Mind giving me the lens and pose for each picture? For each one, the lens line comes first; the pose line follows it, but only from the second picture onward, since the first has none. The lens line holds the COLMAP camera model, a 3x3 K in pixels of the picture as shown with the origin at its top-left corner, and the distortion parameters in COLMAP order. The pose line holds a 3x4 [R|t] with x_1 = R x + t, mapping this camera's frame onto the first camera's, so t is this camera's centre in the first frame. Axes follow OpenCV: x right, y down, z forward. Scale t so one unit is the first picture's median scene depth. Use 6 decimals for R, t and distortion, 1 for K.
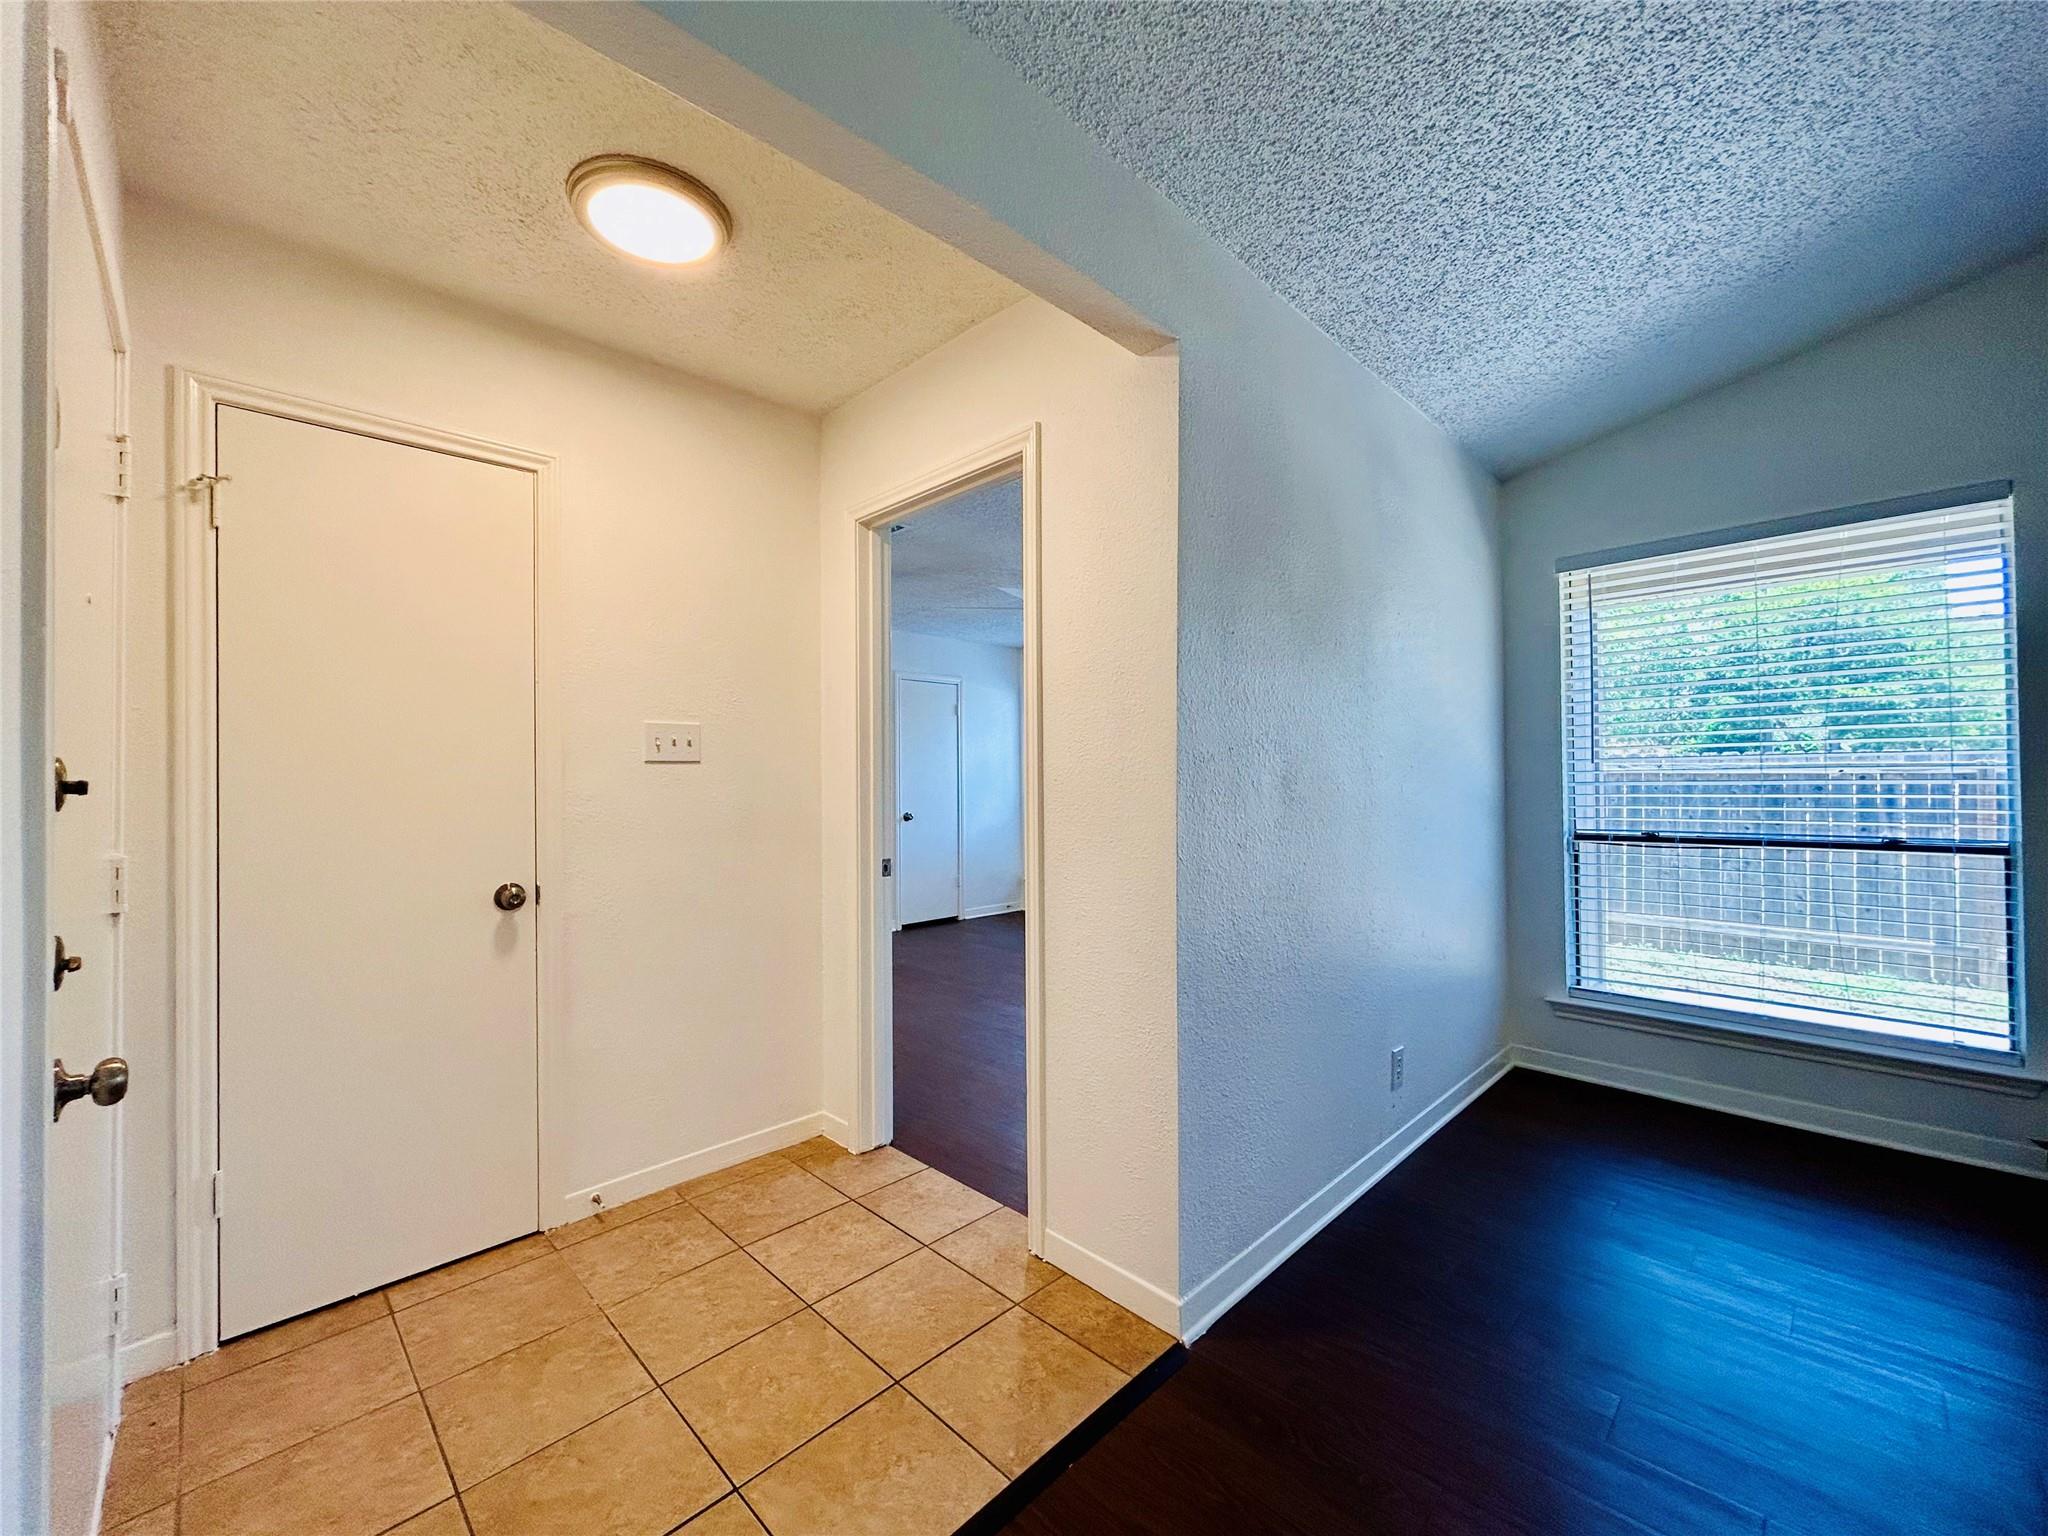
lens RADIAL K [[821.0, 0, 1027.4], [0, 821.0, 767.1], [0, 0, 1]] dist [-0.002328, 0.000776]
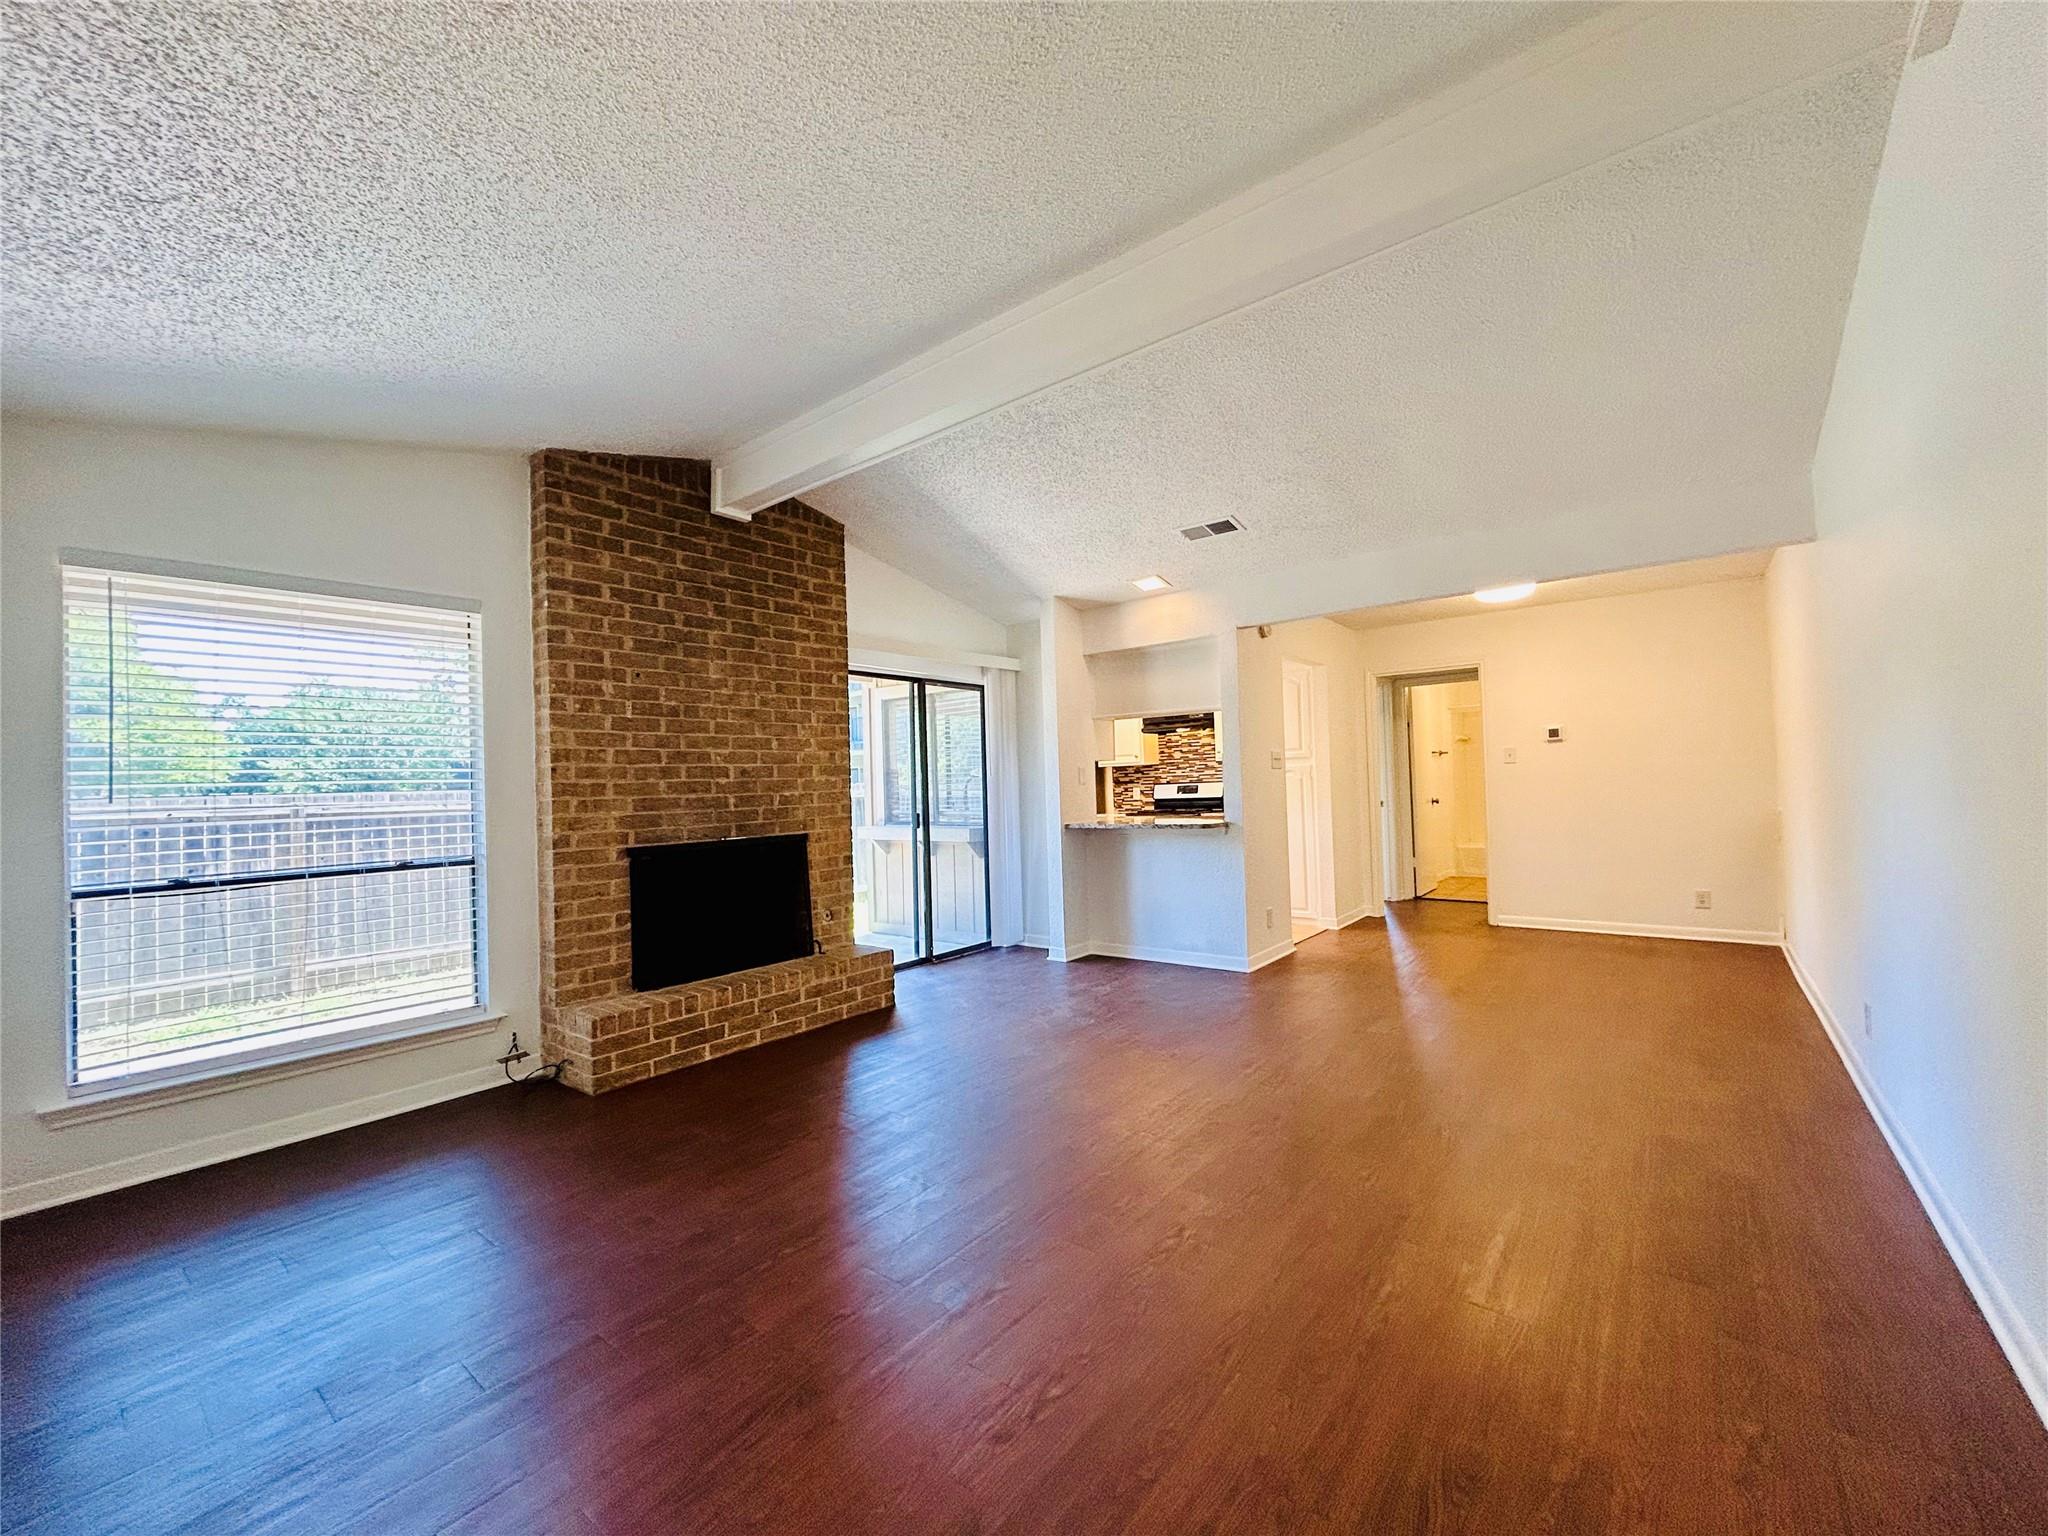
lens RADIAL K [[821.0, 0, 1027.4], [0, 821.0, 767.1], [0, 0, 1]] dist [-0.002328, 0.000776]
pose [[-0.119661, 0.036379, 0.992148, -0.326859], [0.019925, 0.999215, -0.034235, 0.007237], [-0.992615, 0.015672, -0.120292, 0.227435]]
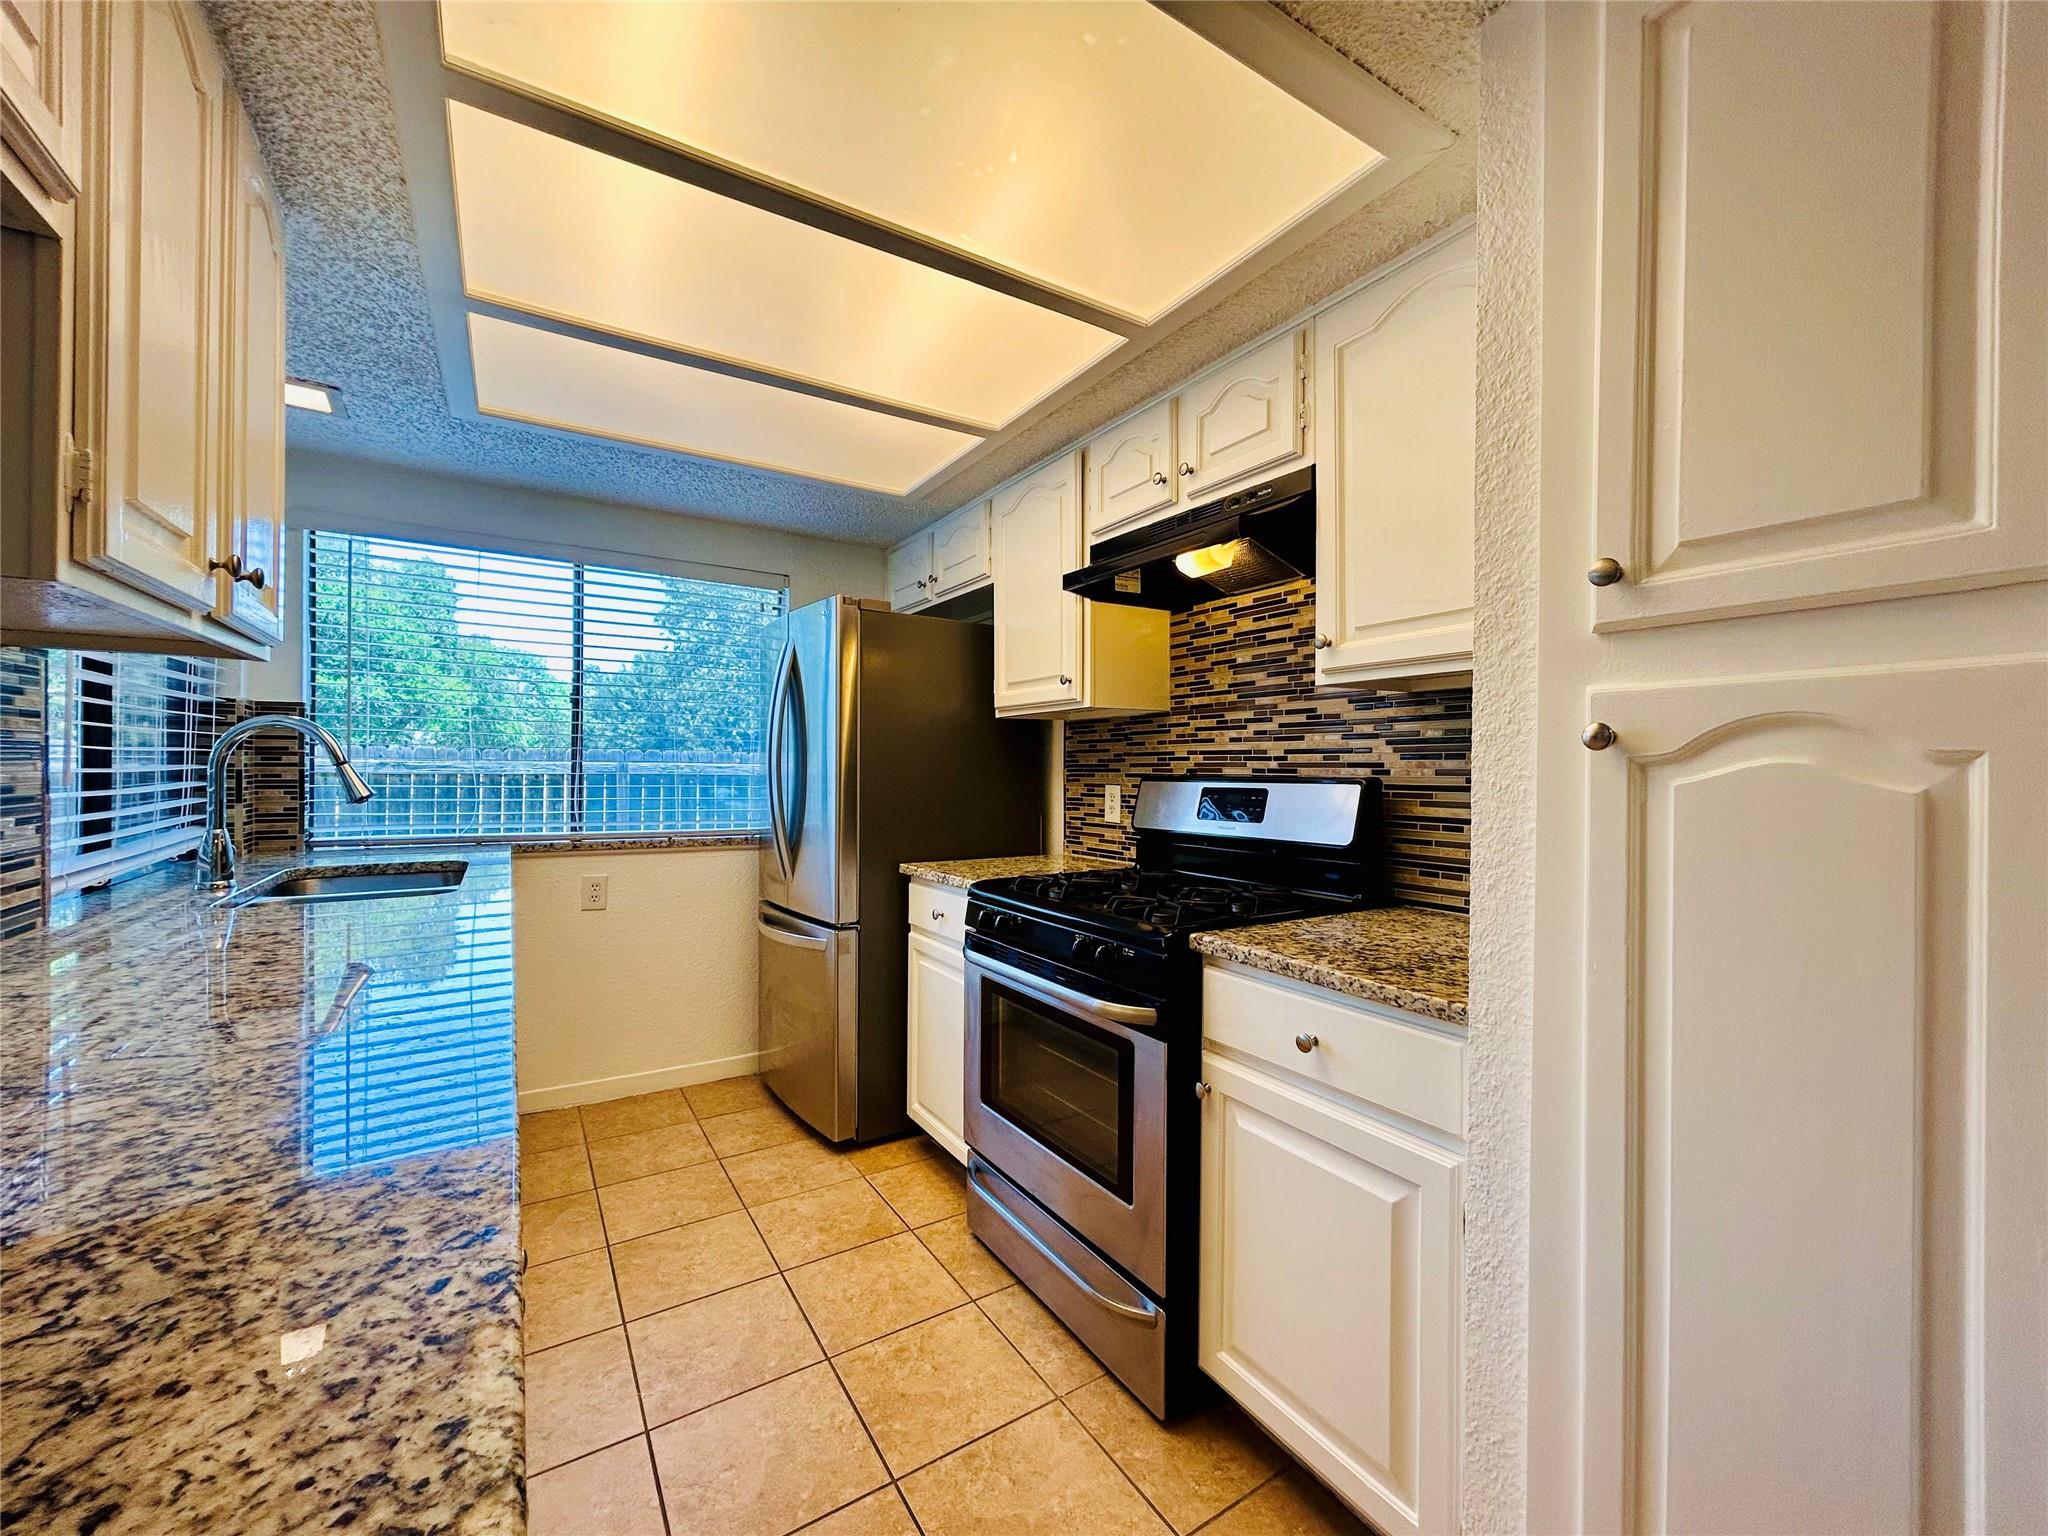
lens RADIAL K [[821.0, 0, 1027.4], [0, 821.0, 767.1], [0, 0, 1]] dist [-0.002328, 0.000776]
pose [[0.210532, 0.010901, 0.977526, 1.856752], [-0.021808, 0.999741, -0.006452, -0.029371], [-0.977344, -0.019960, 0.210715, -0.726634]]
